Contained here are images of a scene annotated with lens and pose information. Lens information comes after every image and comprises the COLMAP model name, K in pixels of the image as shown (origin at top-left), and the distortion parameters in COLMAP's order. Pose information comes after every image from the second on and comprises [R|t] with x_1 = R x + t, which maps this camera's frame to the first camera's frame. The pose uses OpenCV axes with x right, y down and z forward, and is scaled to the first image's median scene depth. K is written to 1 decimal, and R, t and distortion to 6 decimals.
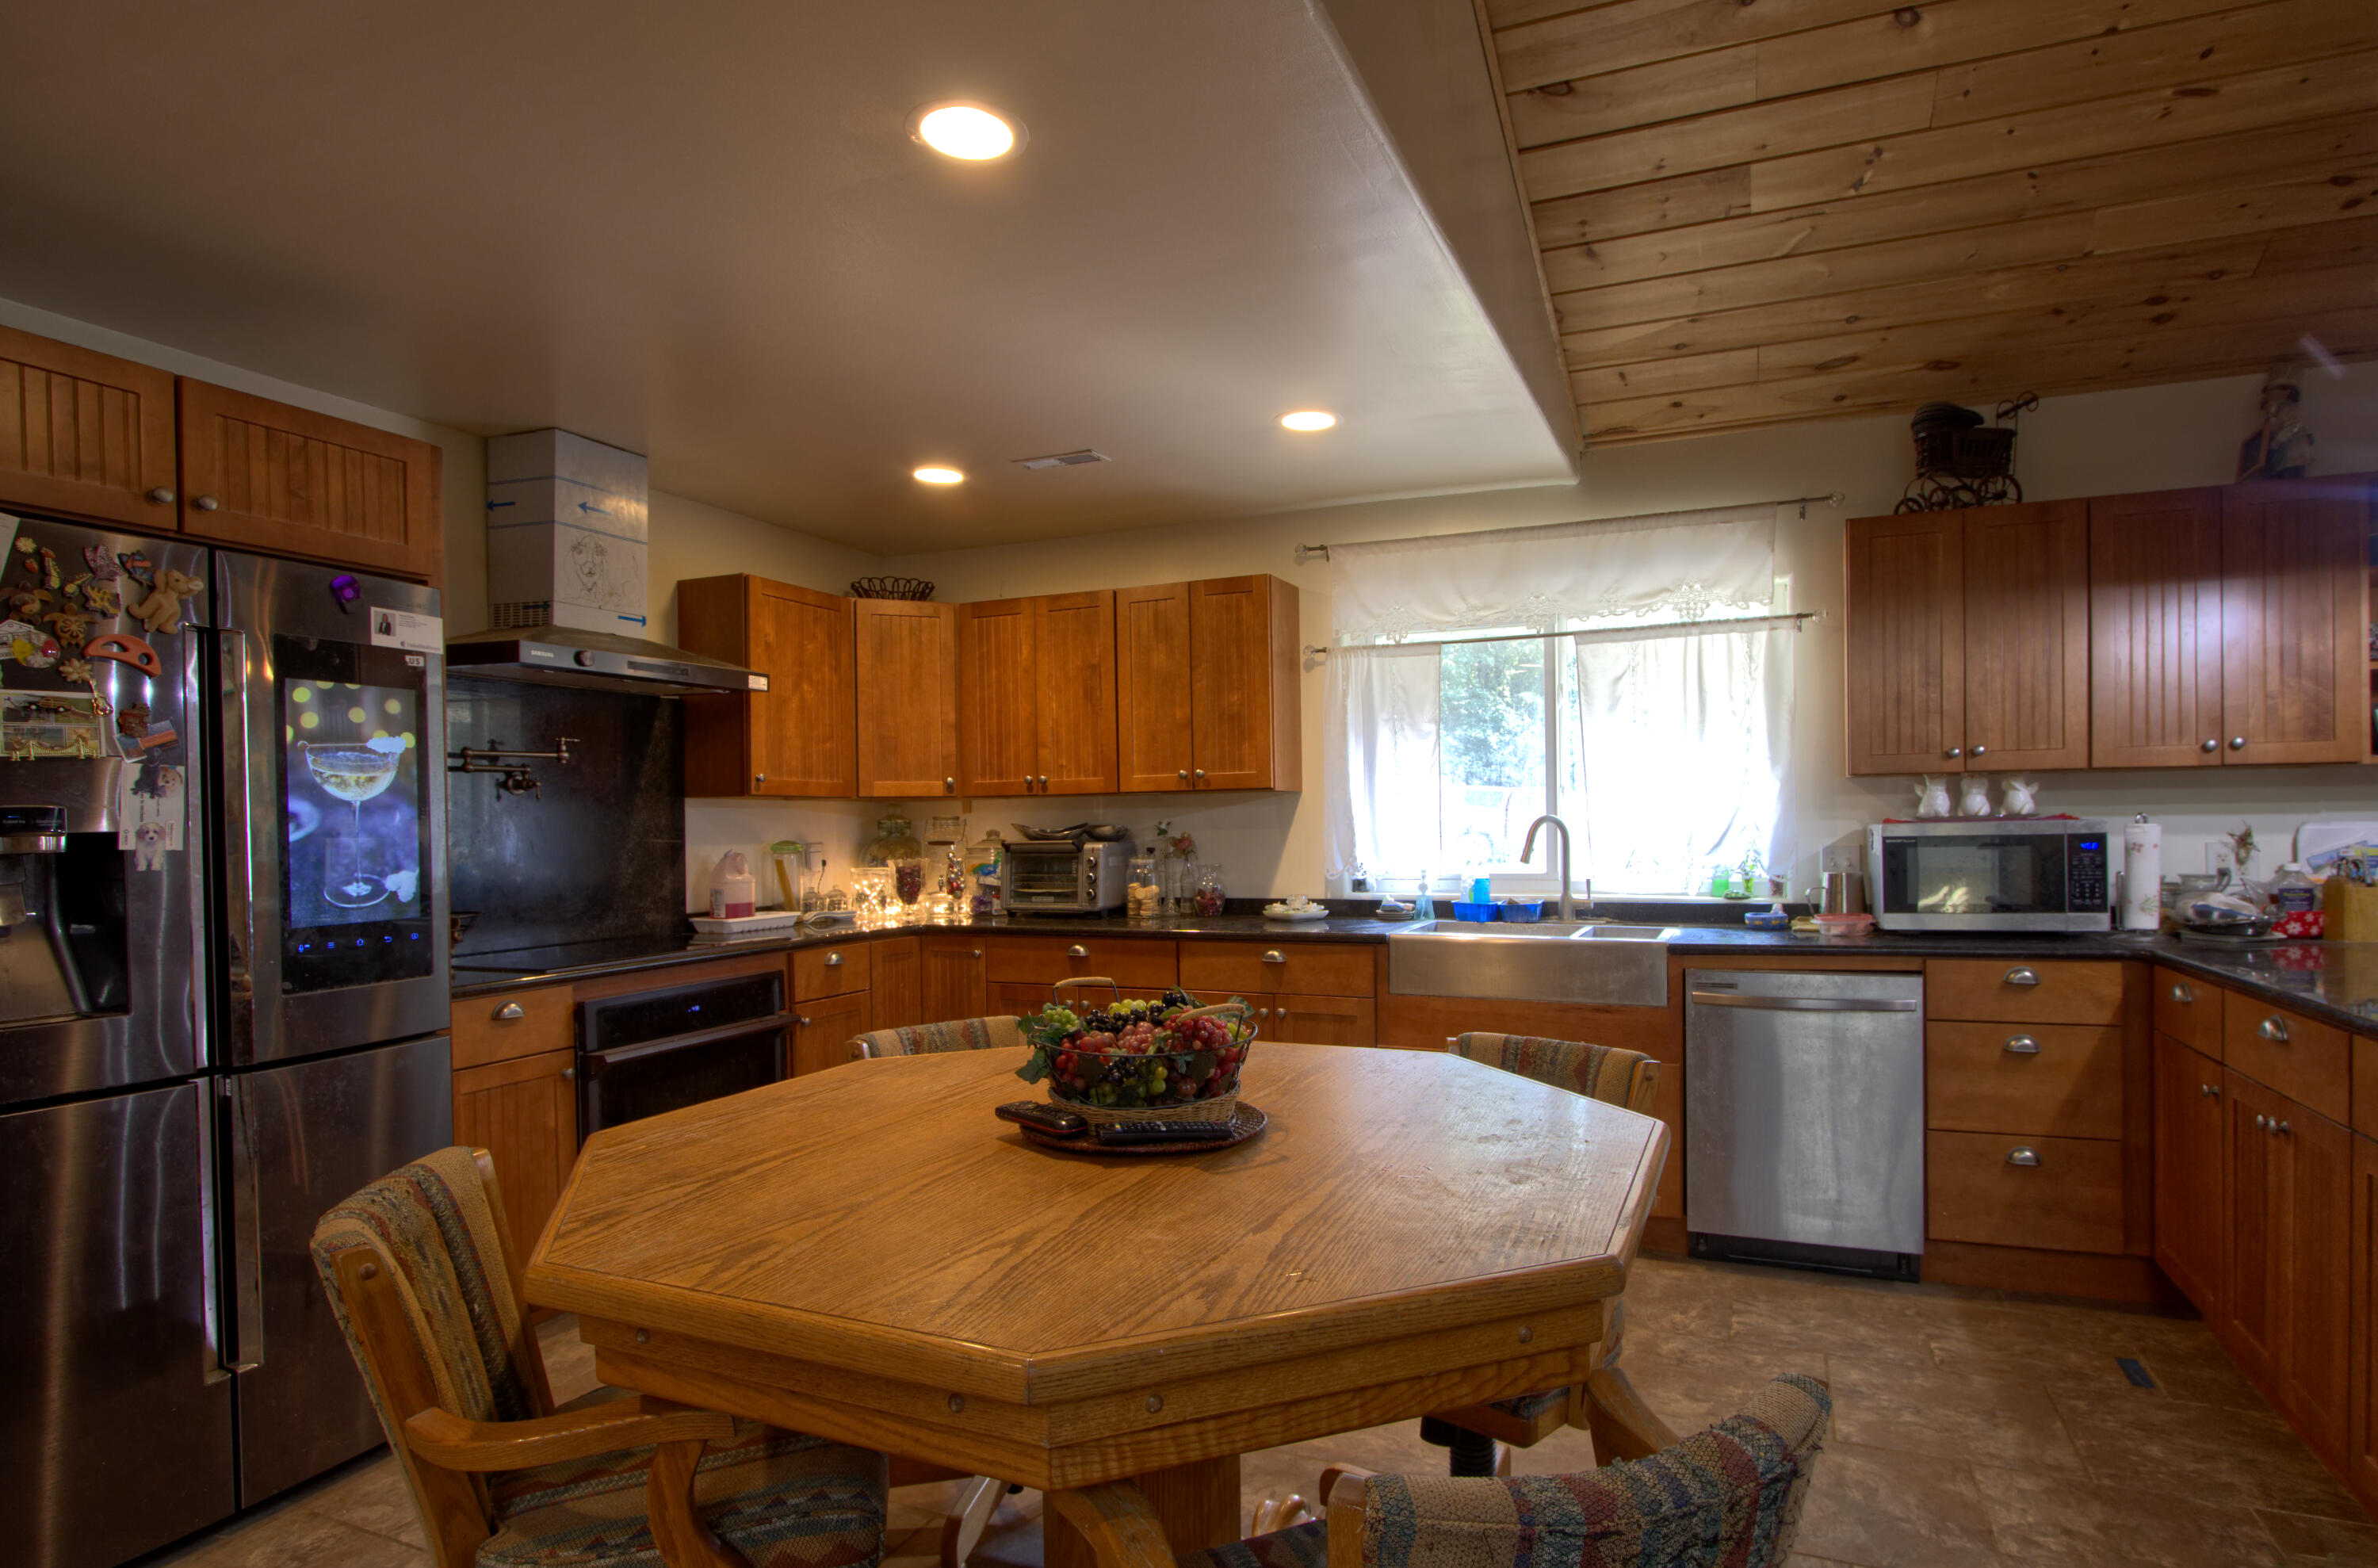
lens RADIAL K [[1279.1, 0, 1206.2], [0, 1279.1, 878.7], [0, 0, 1]] dist [-0.024424, 0.000765]
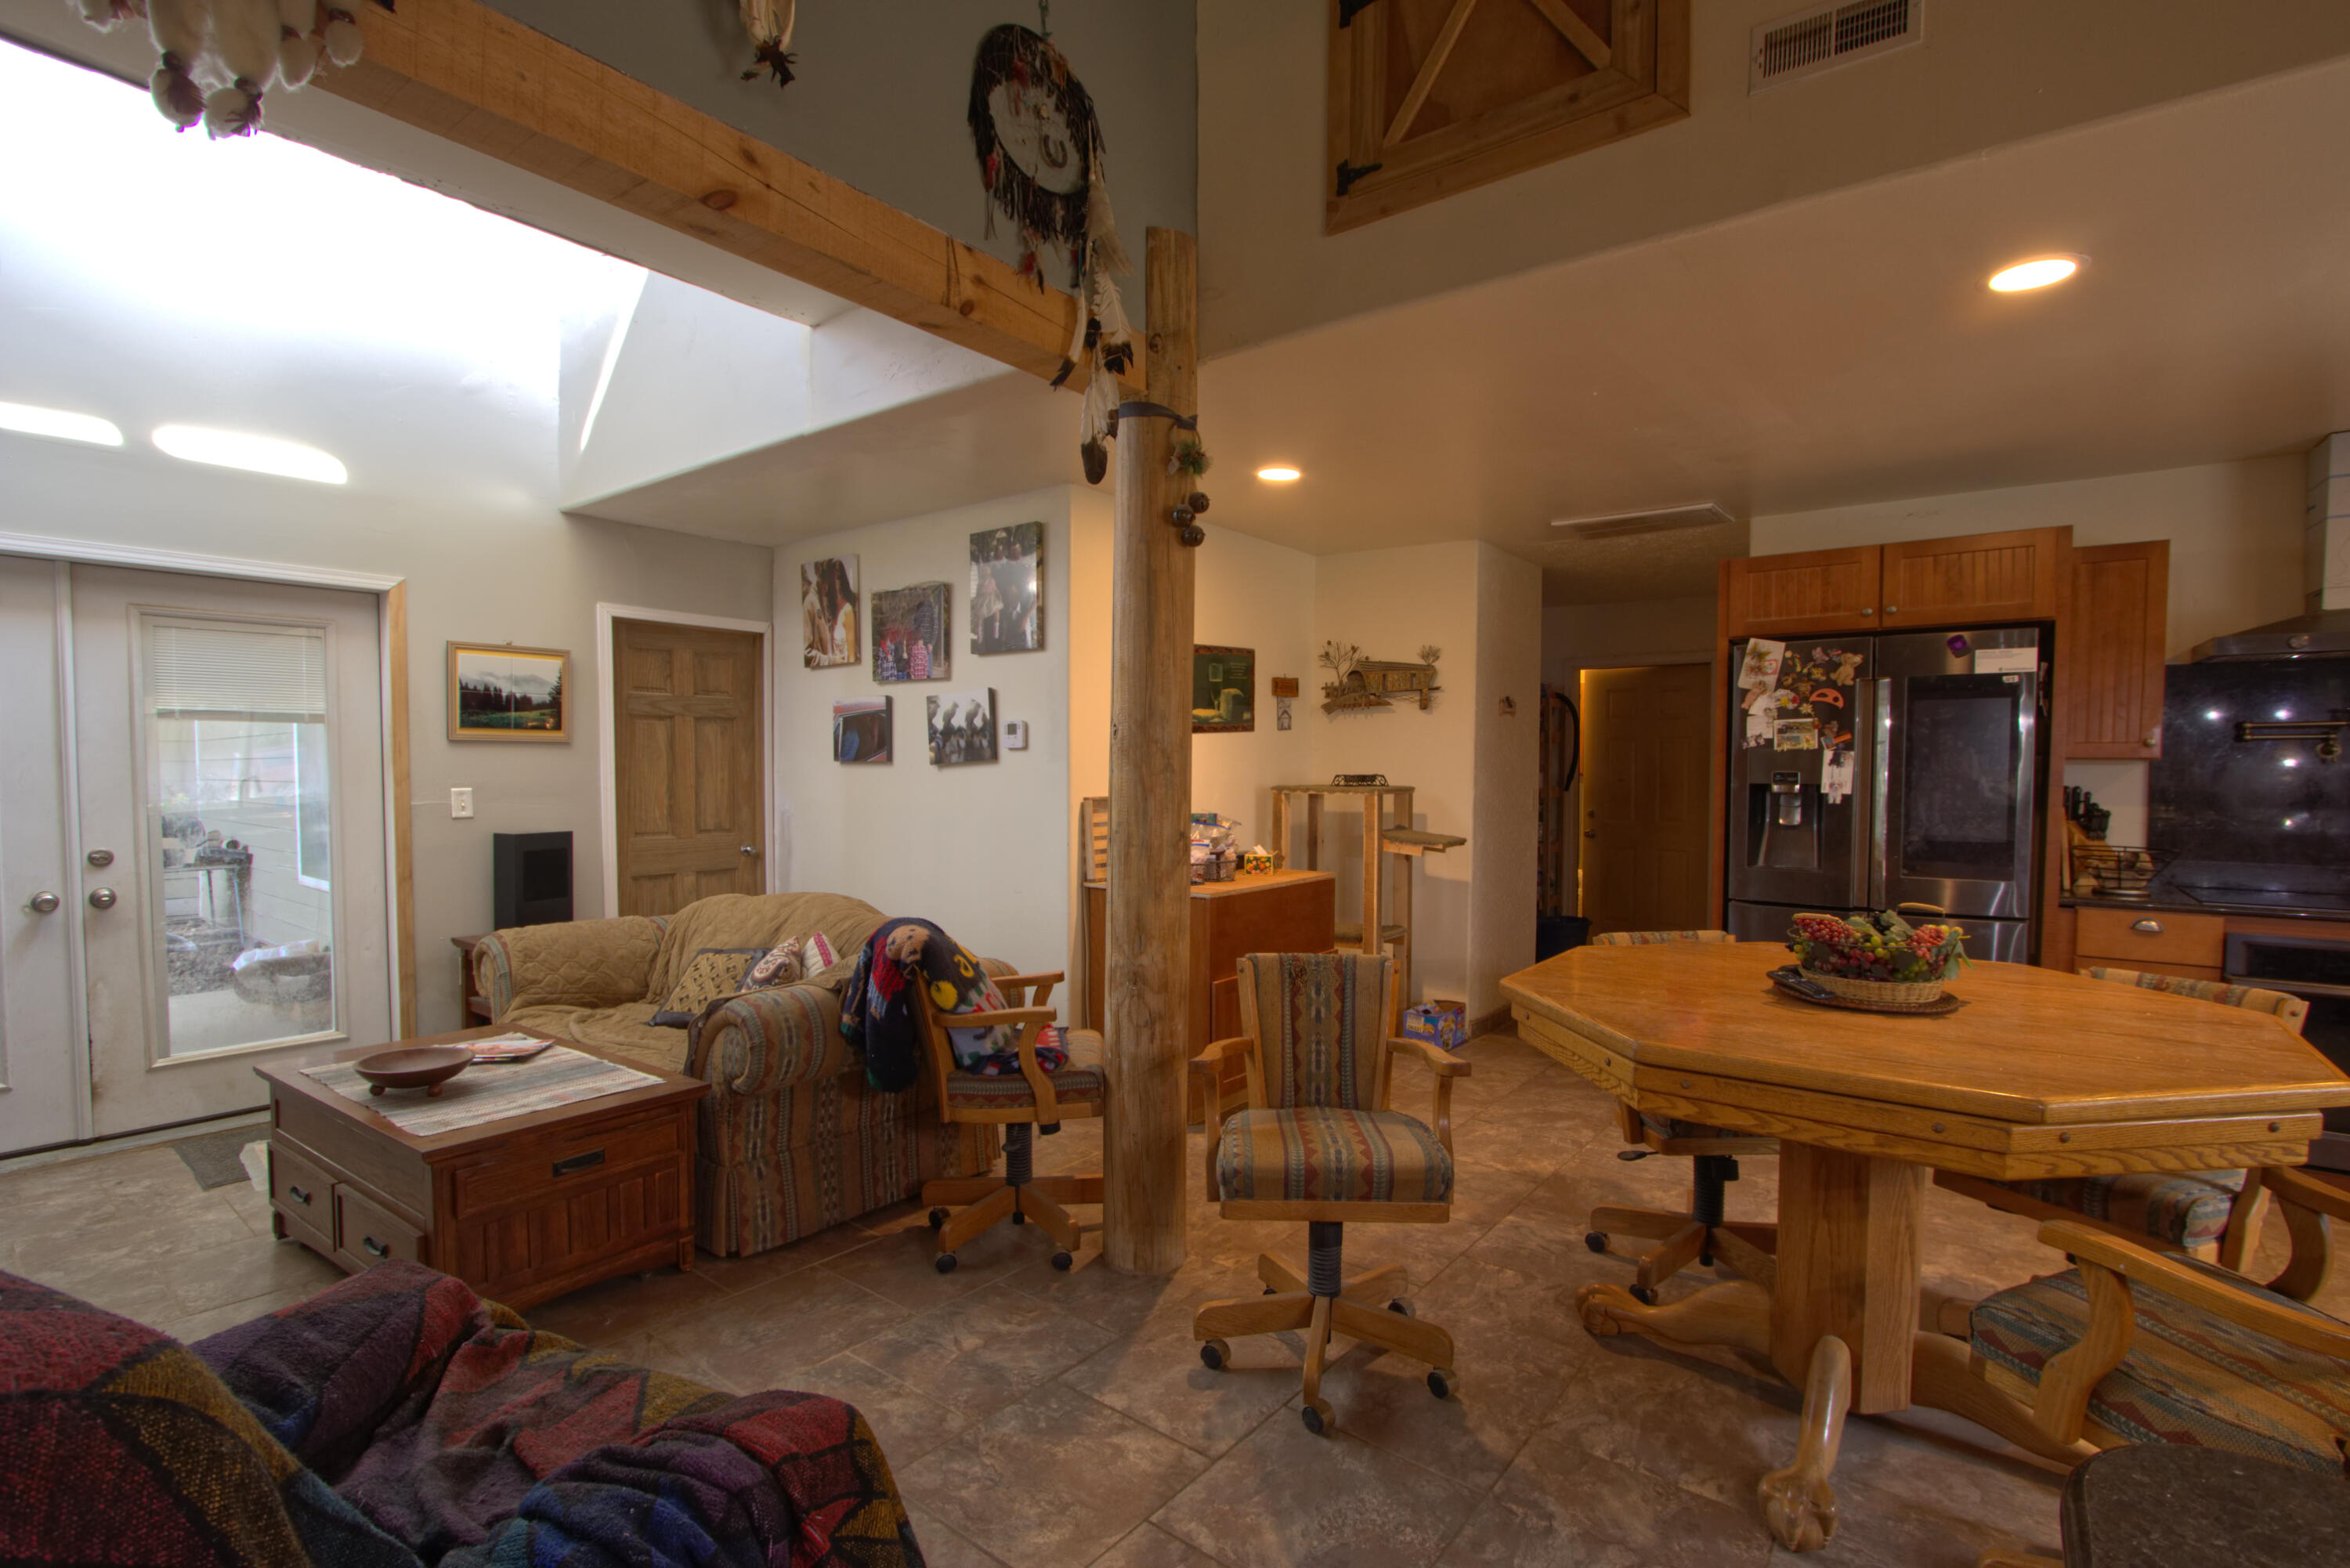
lens RADIAL K [[1094.3, 0, 1193.3], [0, 1094.3, 816.1], [0, 0, 1]] dist [-0.015375, 0.000289]
pose [[-0.252537, 0.056806, -0.965918, 0.948967], [-0.042455, 0.996663, 0.069714, -0.055765], [0.966655, 0.058613, -0.249283, 0.379945]]
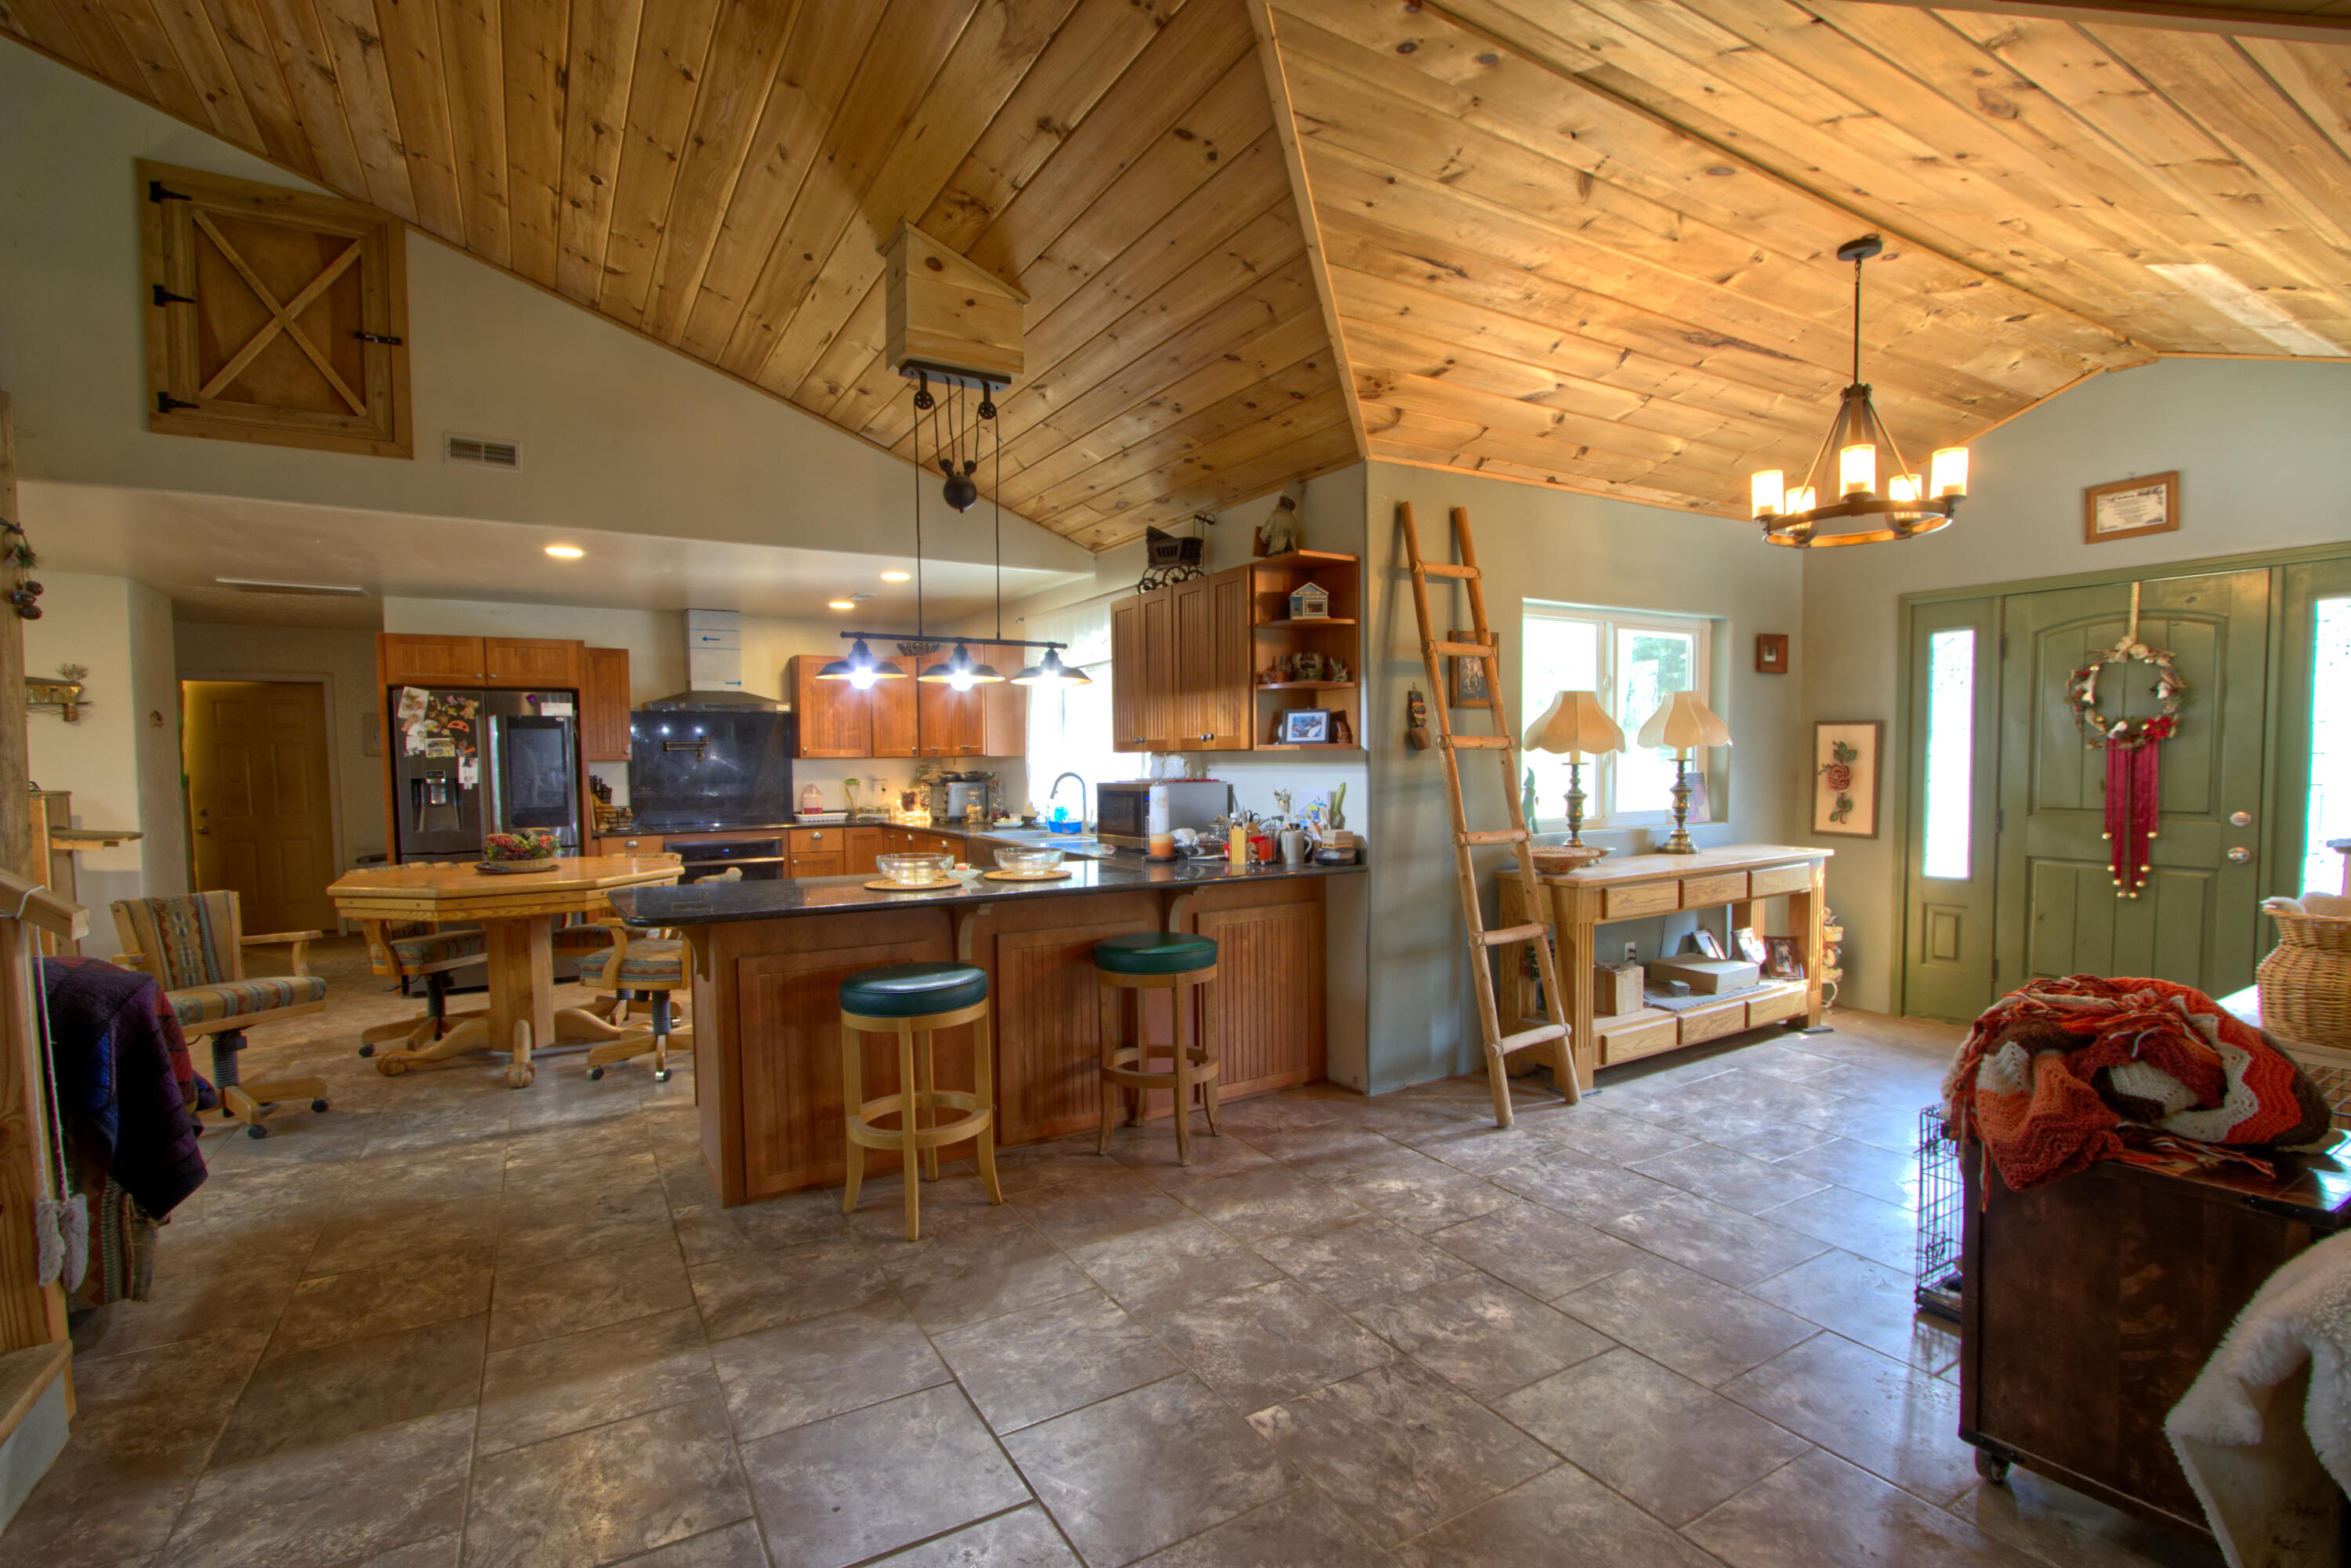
lens RADIAL K [[1094.8, 0, 1193.8], [0, 1094.8, 816.1], [0, 0, 1]] dist [-0.015375, 0.000289]
pose [[0.804186, 0.037696, -0.593181, 2.119878], [-0.027086, 0.999274, 0.026782, -0.056572], [0.593761, -0.005471, 0.804623, -0.167762]]
